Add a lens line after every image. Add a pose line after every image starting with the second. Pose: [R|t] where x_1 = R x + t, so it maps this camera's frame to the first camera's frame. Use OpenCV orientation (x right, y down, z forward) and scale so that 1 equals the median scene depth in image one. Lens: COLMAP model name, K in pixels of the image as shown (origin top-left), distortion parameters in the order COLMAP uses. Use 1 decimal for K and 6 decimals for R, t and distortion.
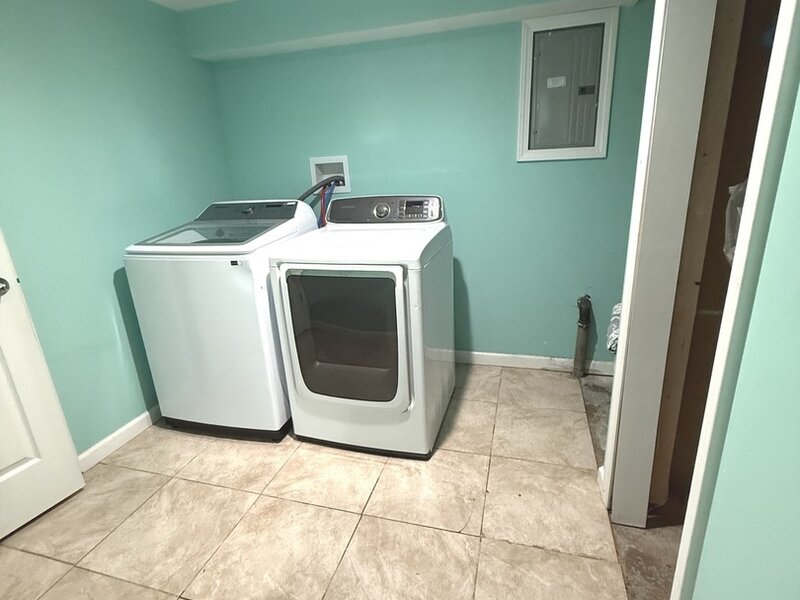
lens RADIAL K [[428.1, 0, 399.9], [0, 428.1, 298.9], [0, 0, 1]] dist [0.002849, -0.003101]
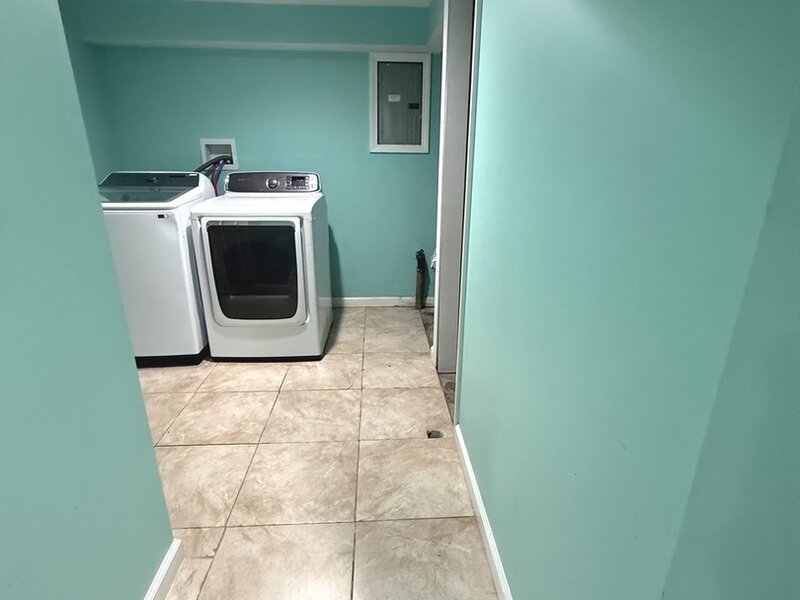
lens RADIAL K [[428.1, 0, 400.0], [0, 428.1, 299.6], [0, 0, 1]] dist [0.002849, -0.003101]
pose [[0.942476, -0.049667, 0.330565, -0.140520], [0.046991, 0.998766, 0.016085, 0.164438], [-0.330956, 0.000374, 0.943646, -0.406302]]
